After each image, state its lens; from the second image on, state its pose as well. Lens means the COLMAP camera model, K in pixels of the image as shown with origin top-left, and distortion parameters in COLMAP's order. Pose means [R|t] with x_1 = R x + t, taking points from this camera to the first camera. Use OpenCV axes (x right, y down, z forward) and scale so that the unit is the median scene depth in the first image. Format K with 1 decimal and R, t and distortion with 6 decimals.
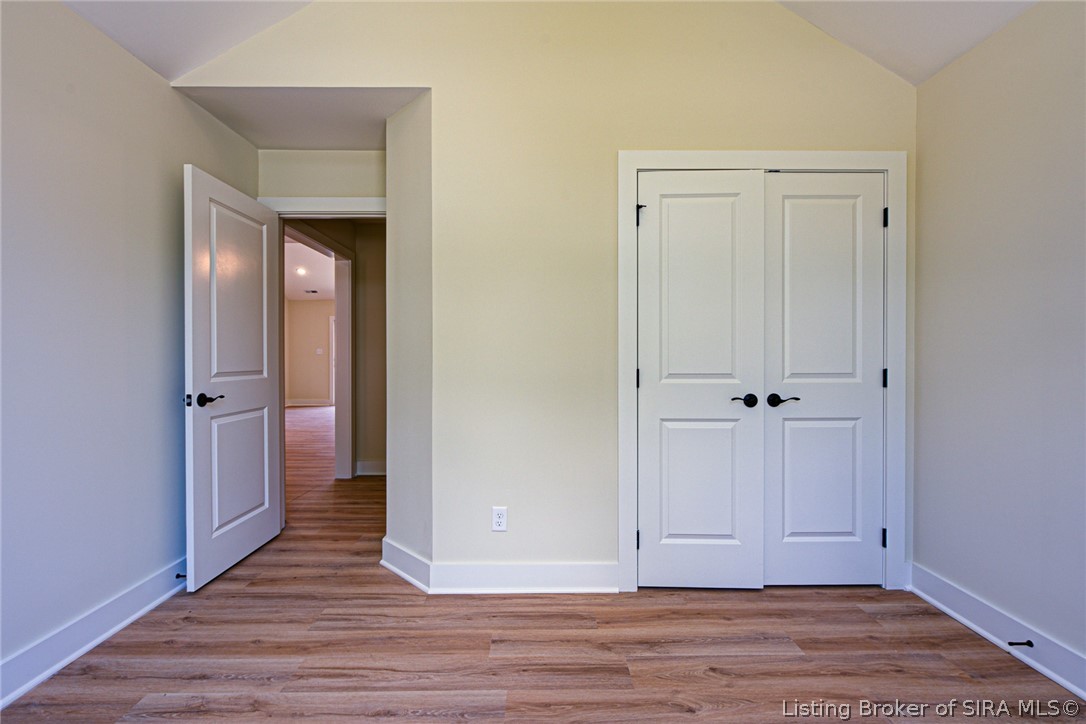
lens RADIAL K [[483.4, 0, 539.1], [0, 483.4, 363.5], [0, 0, 1]] dist [-0.001621, -0.001204]
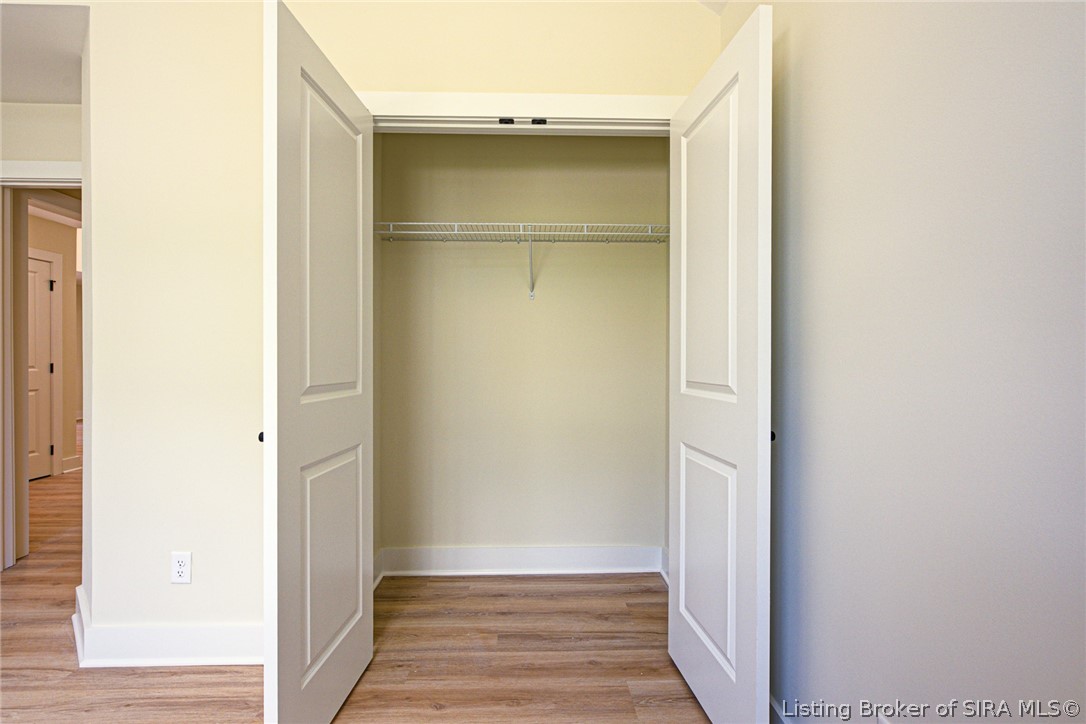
lens RADIAL K [[504.1, 0, 571.9], [0, 504.1, 361.6], [0, 0, 1]] dist [0.009062, -0.001012]
pose [[0.999985, 0.002509, 0.004819, 0.550580], [-0.002464, 0.999954, -0.009297, -0.001557], [-0.004842, 0.009285, 0.999945, 0.188692]]
